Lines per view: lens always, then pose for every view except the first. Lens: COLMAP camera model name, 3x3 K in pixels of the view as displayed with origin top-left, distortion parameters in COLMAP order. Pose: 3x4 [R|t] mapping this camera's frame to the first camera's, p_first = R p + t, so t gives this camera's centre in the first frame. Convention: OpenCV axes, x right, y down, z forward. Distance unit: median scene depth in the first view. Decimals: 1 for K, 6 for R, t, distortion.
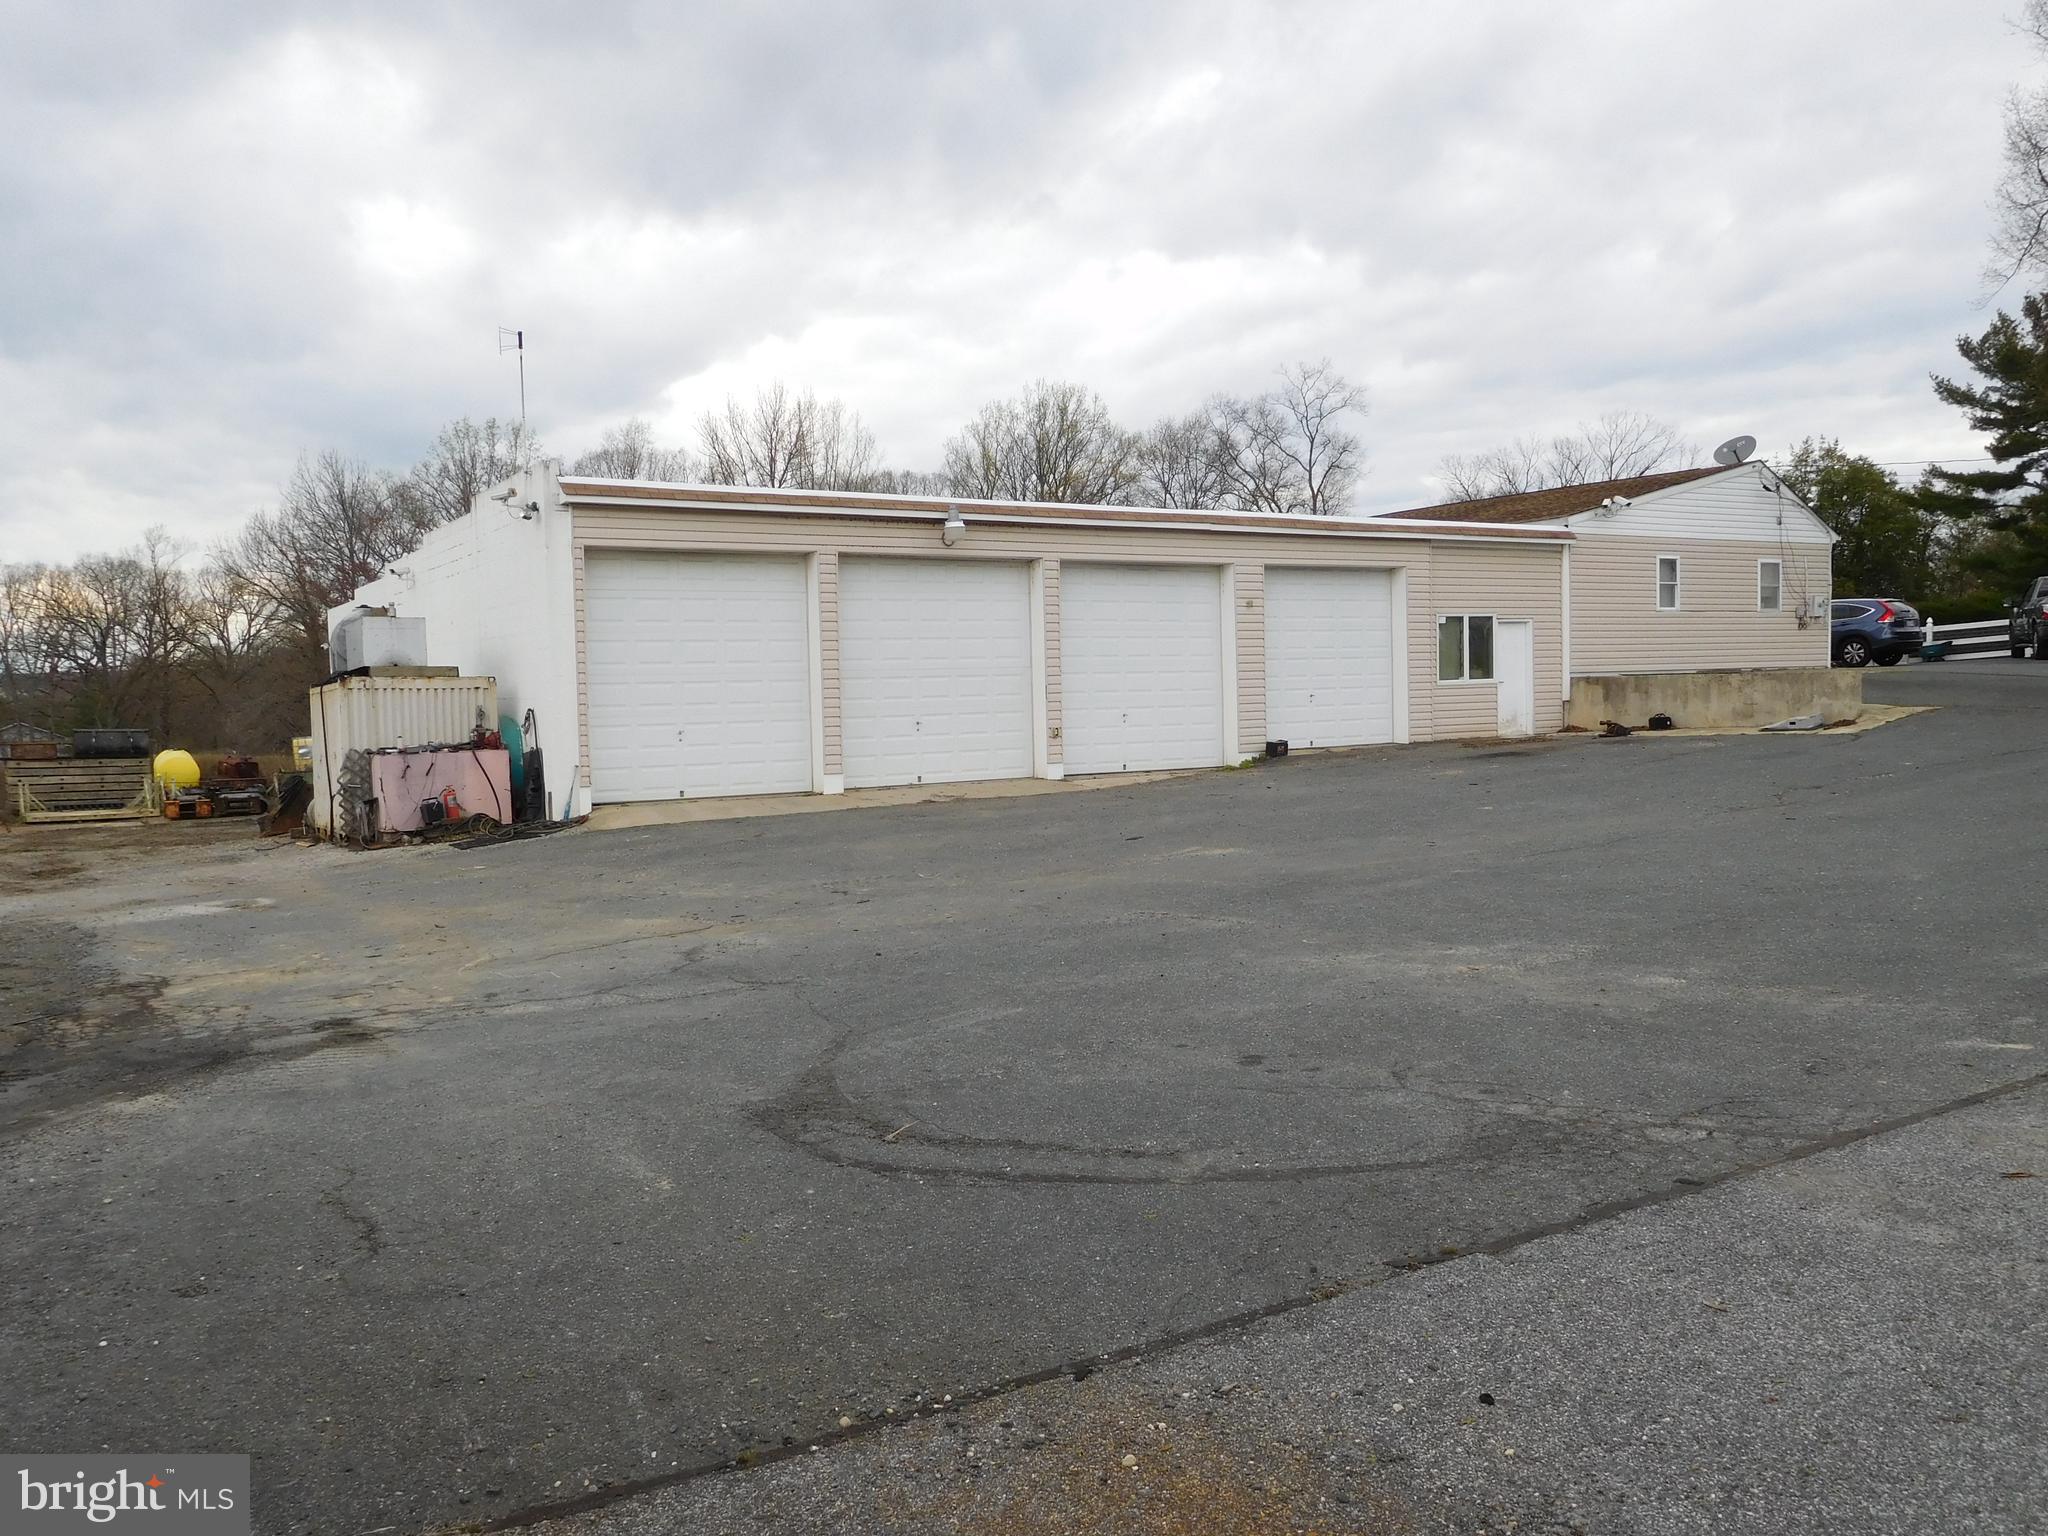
lens RADIAL K [[1545.8, 0, 1036.0], [0, 1545.8, 842.0], [0, 0, 1]] dist [-0.019987, 0.011090]
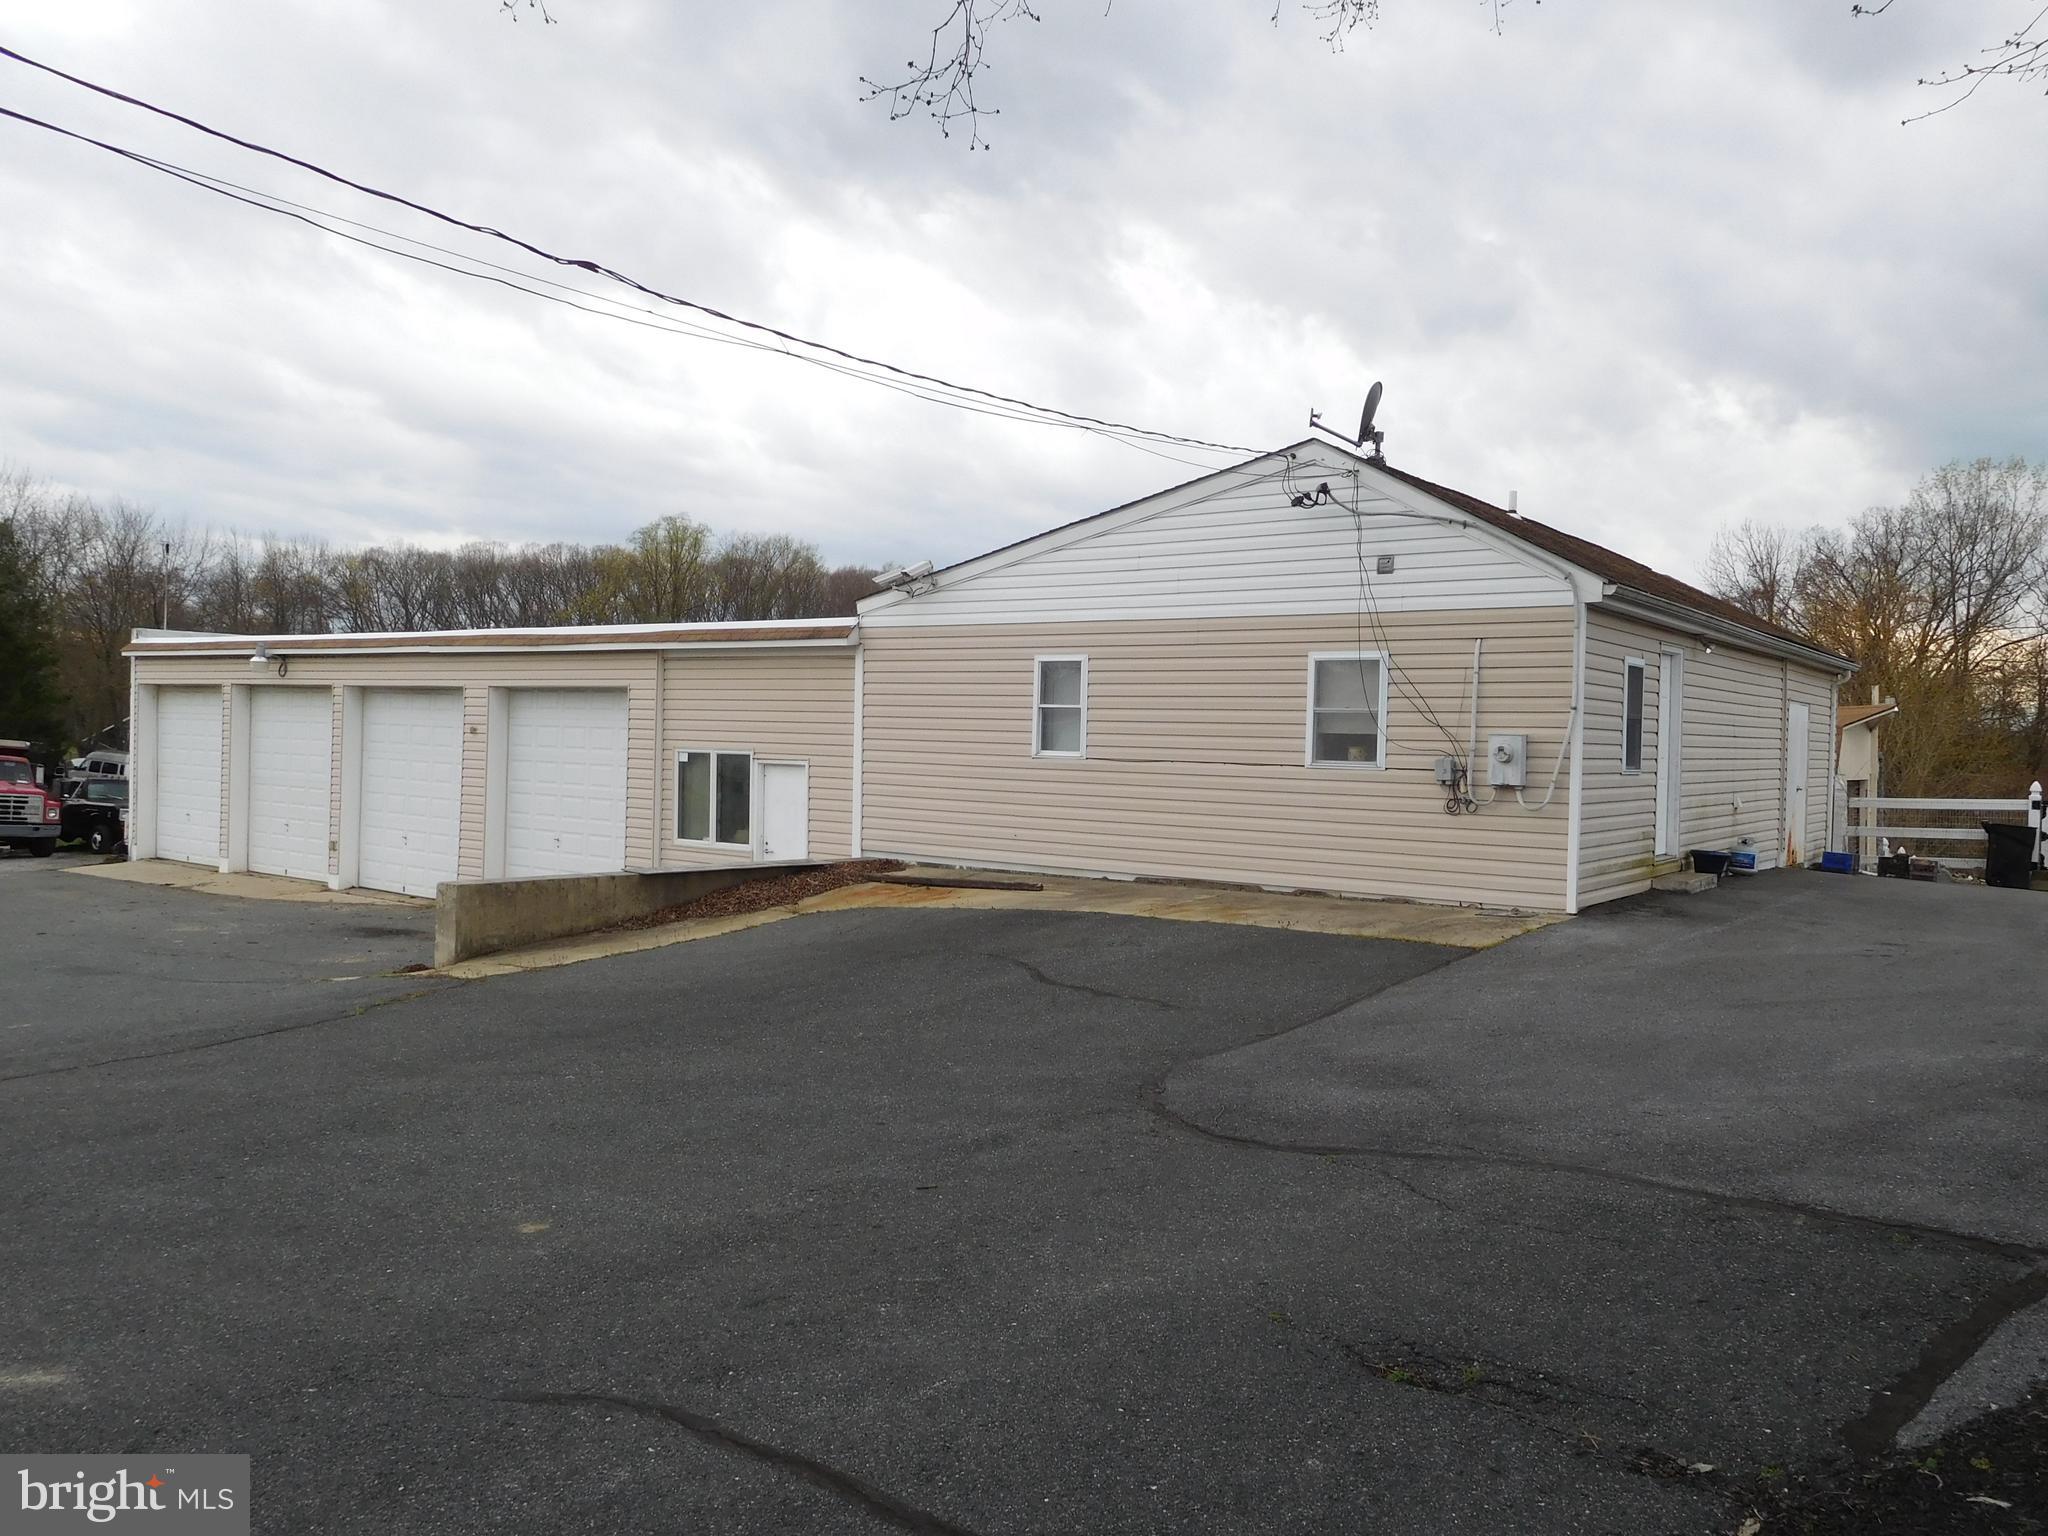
lens RADIAL K [[1545.8, 0, 1044.0], [0, 1545.8, 759.1], [0, 0, 1]] dist [-0.019987, 0.011090]
pose [[0.382131, 0.047382, -0.922893, 0.991830], [-0.132590, 0.991163, -0.004013, -0.160547], [0.914547, 0.123900, 0.385036, 0.863734]]
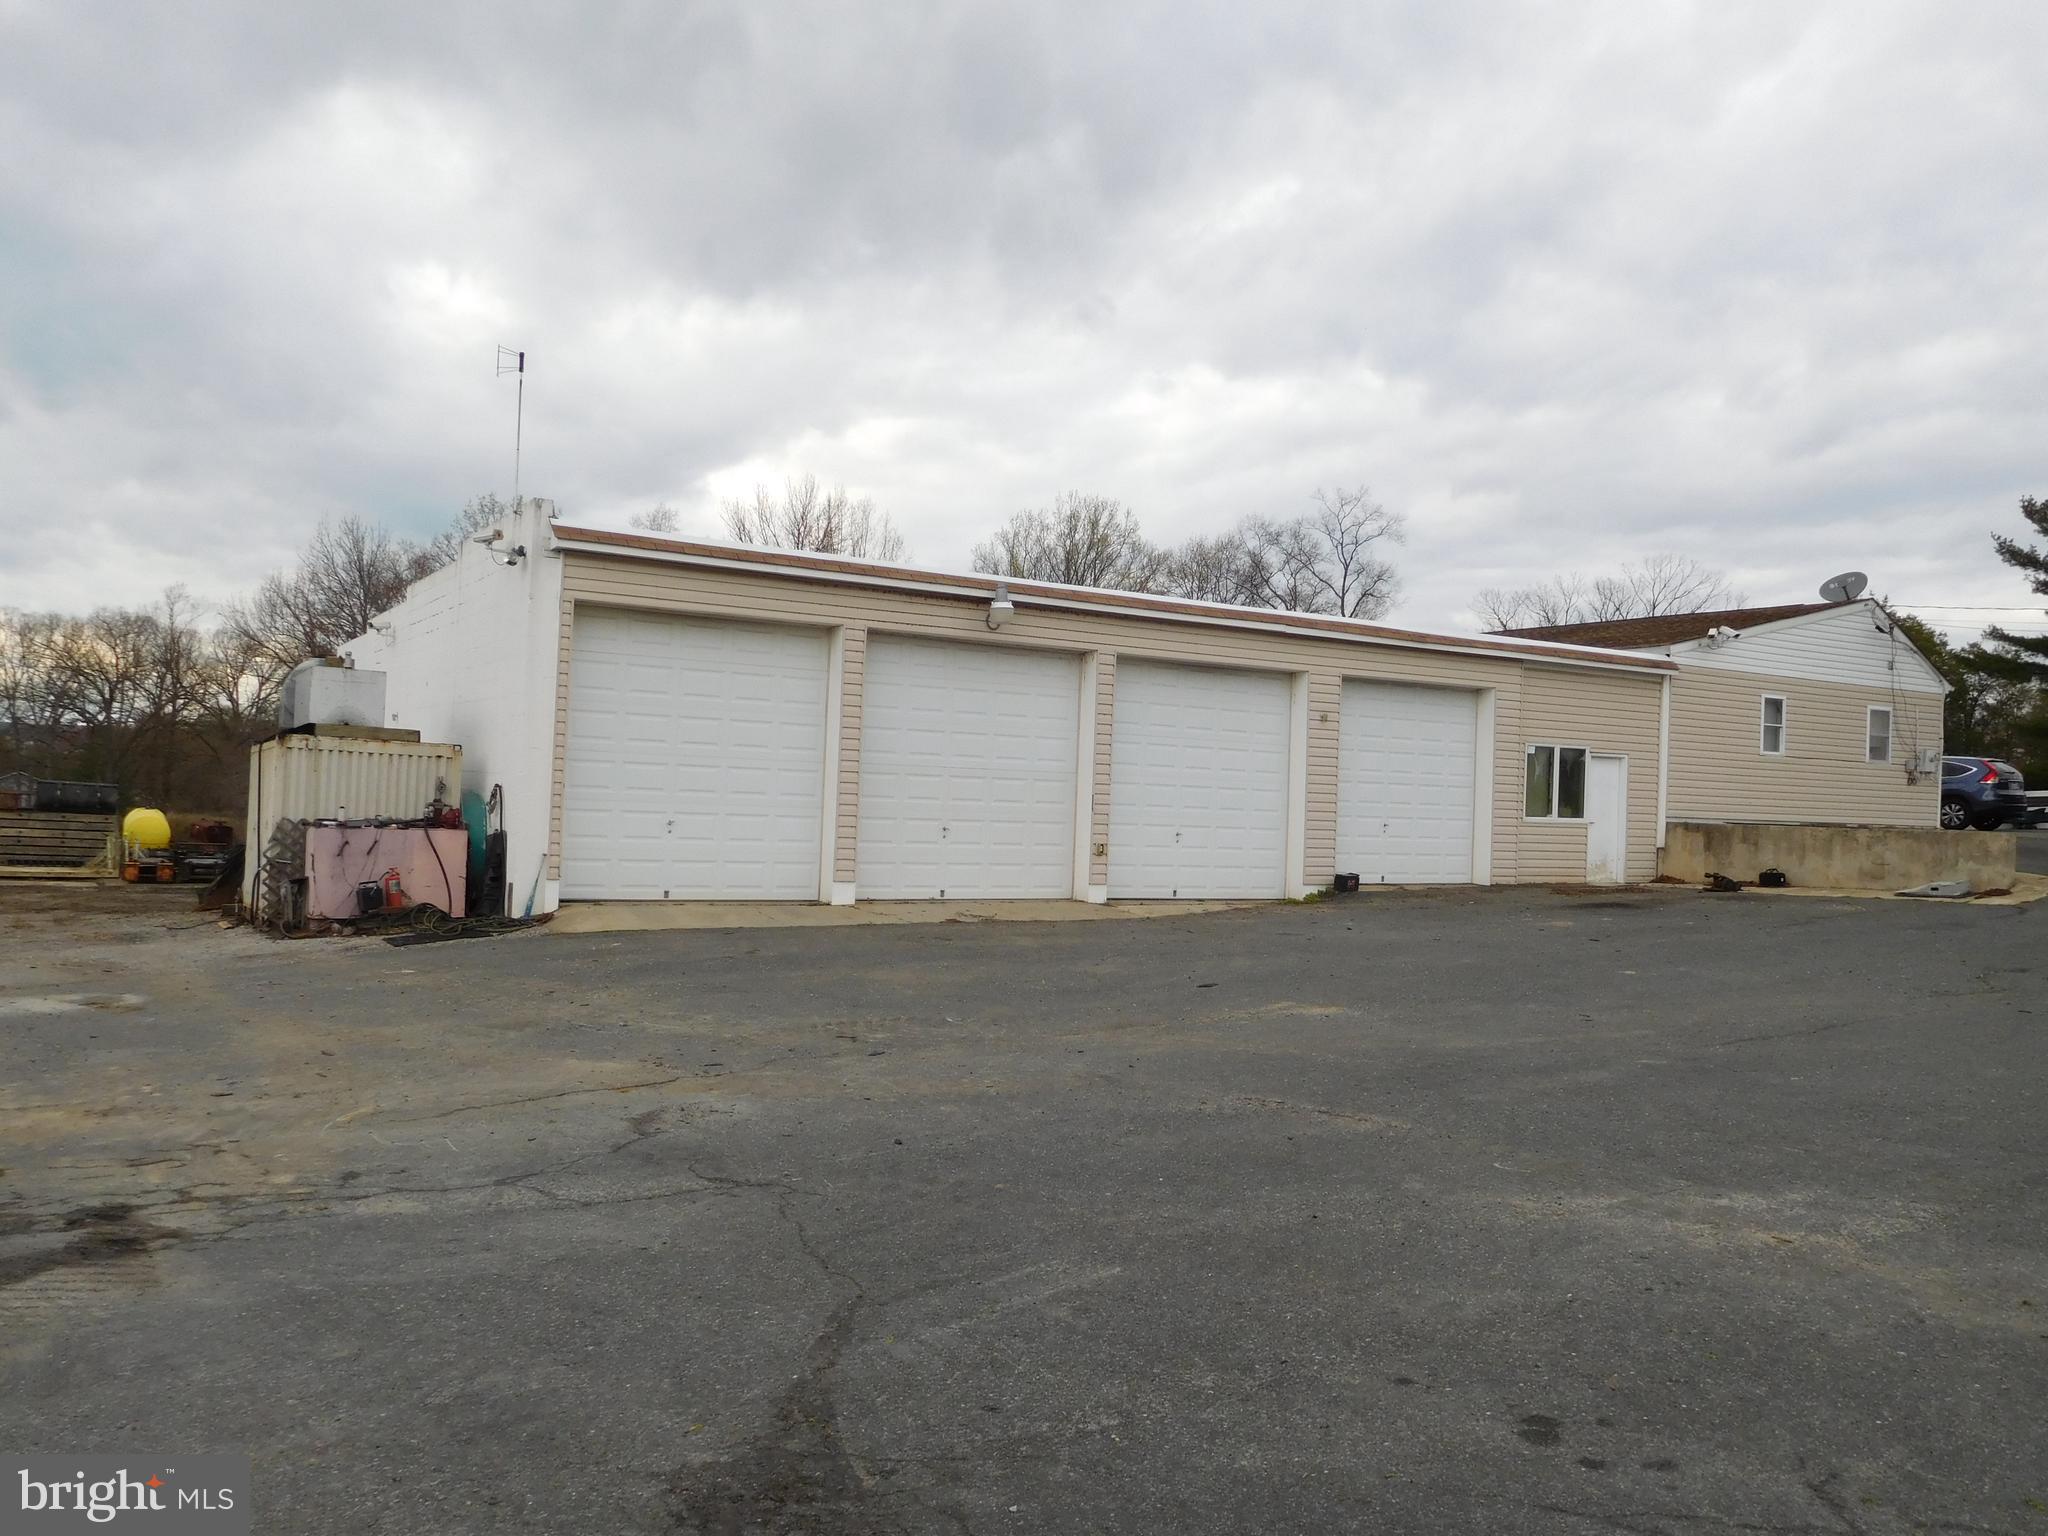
lens RADIAL K [[1545.8, 0, 1024.2], [0, 1545.8, 812.3], [0, 0, 1]] dist [-0.019987, 0.011090]
pose [[0.998081, 0.060842, -0.011503, -0.018077], [-0.061640, 0.993921, -0.091219, -0.007813], [0.005883, 0.091753, 0.995764, 0.108006]]
